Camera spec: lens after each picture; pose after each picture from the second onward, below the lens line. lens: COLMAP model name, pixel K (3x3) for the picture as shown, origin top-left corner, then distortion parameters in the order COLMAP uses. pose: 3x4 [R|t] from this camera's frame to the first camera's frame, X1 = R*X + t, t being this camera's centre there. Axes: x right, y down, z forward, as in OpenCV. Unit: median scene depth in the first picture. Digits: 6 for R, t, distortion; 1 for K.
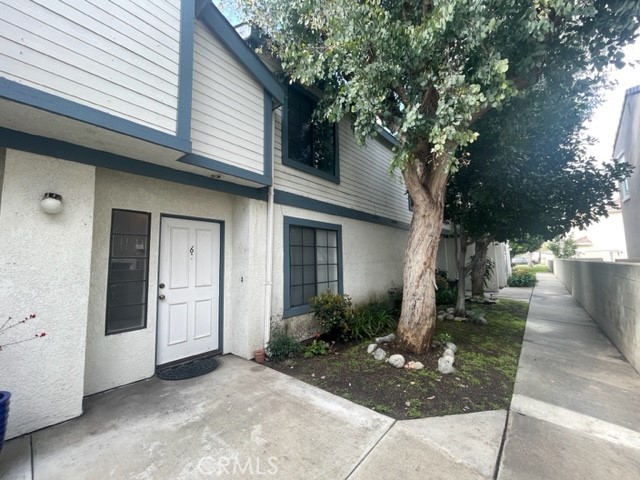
lens RADIAL K [[253.9, 0, 320.0], [0, 253.9, 240.0], [0, 0, 1]] dist [0.000062, 0.000000]
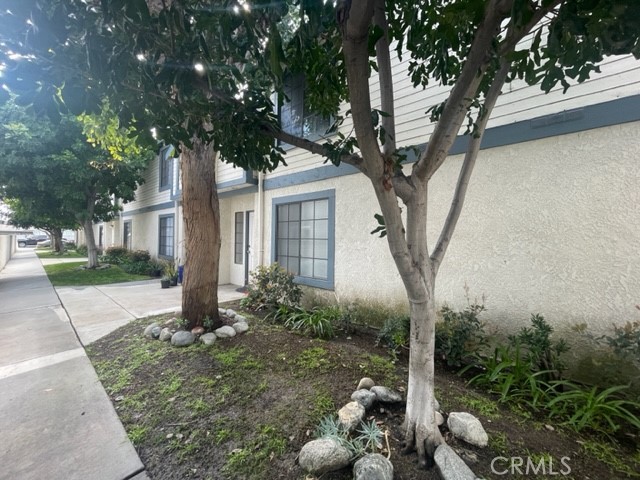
lens RADIAL K [[253.9, 0, 320.0], [0, 253.9, 240.0], [0, 0, 1]] dist [0.000062, 0.000000]
pose [[-0.004882, 0.013919, -0.999891, 1.076011], [0.069266, 0.997506, 0.013548, 0.104969], [0.997586, -0.069192, -0.005834, 1.196771]]
